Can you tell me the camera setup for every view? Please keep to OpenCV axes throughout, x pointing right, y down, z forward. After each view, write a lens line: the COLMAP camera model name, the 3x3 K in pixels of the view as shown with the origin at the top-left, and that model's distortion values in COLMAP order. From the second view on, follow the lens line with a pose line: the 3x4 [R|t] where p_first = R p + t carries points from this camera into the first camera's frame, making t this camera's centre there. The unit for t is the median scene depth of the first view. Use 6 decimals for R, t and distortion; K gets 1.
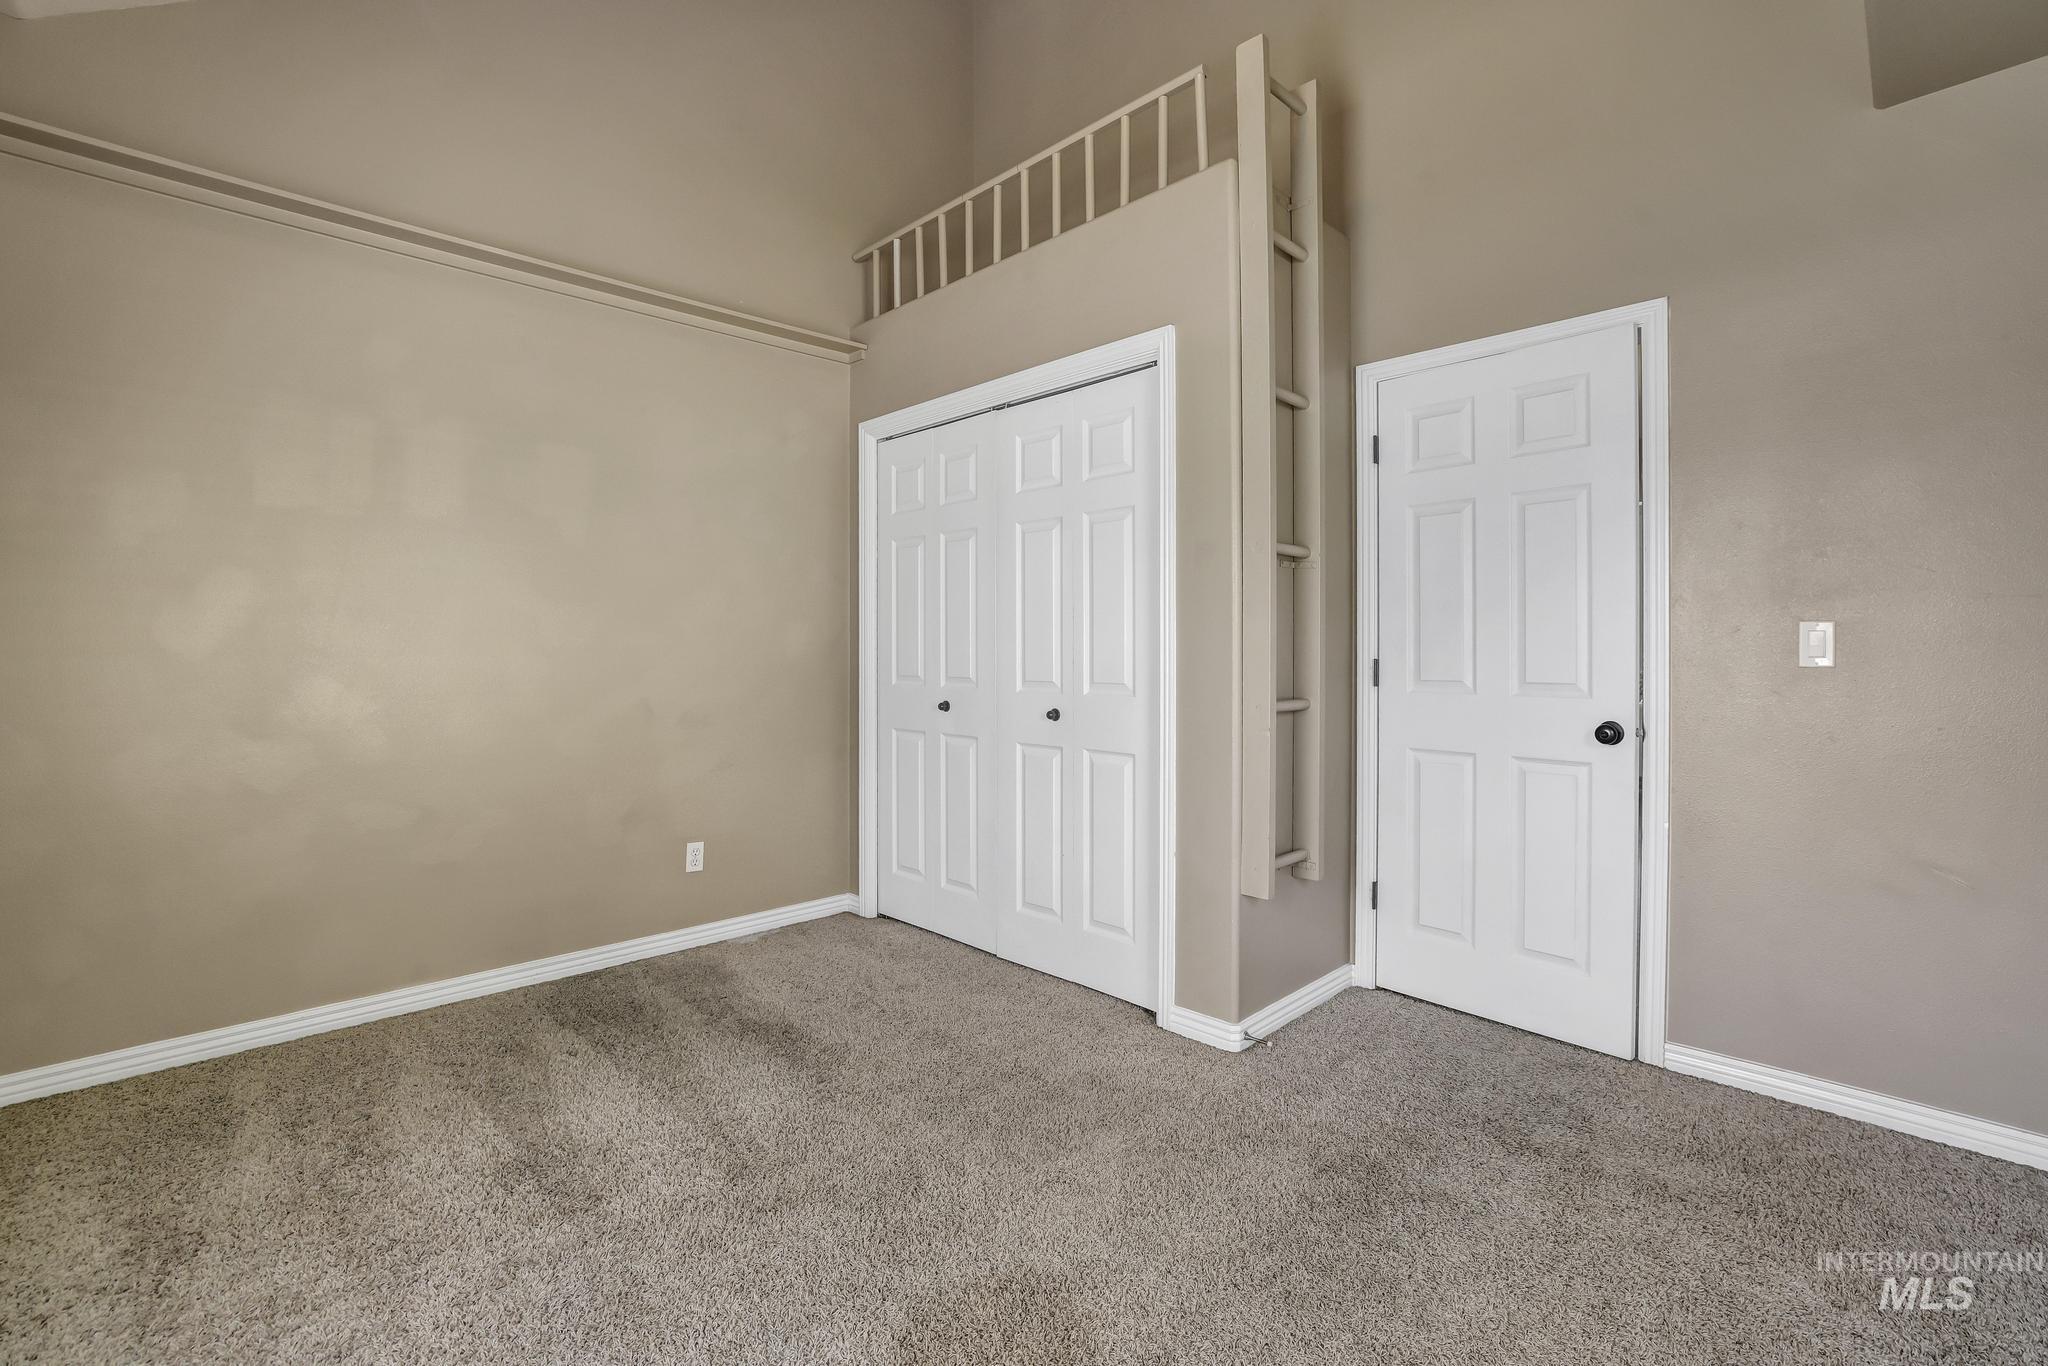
lens RADIAL K [[896.9, 0, 1023.5], [0, 896.9, 648.0], [0, 0, 1]] dist [-0.001413, -0.000286]
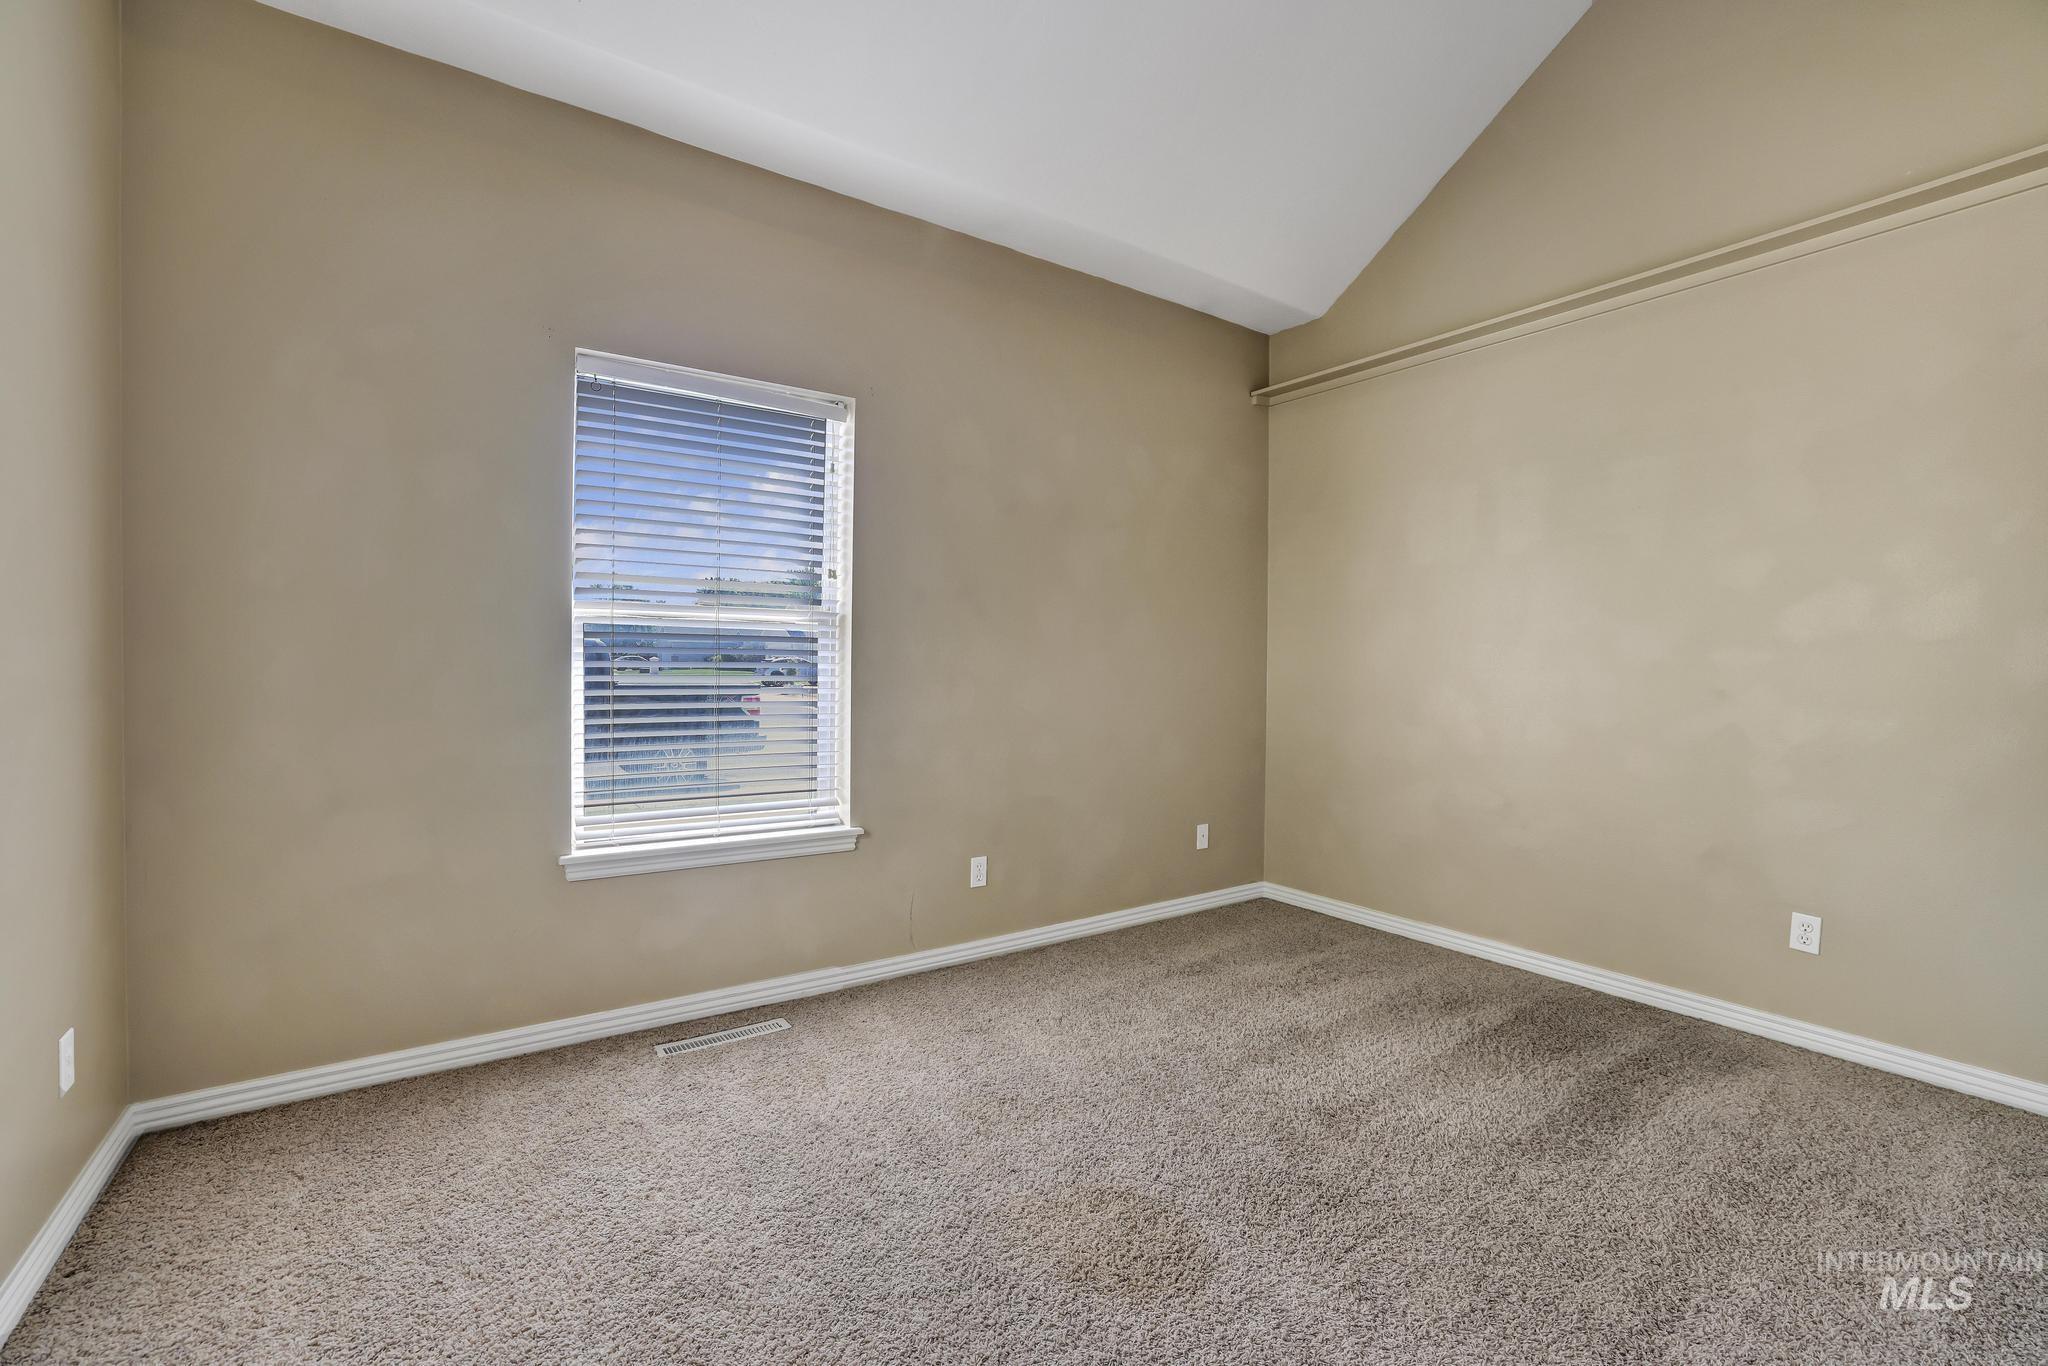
lens RADIAL K [[883.3, 0, 1018.0], [0, 883.3, 667.8], [0, 0, 1]] dist [-0.048425, 0.018428]
pose [[-0.160099, 0.004570, -0.987090, 0.604858], [-0.009064, 0.999940, 0.006099, 0.004792], [0.987059, 0.009923, -0.160049, 0.558683]]
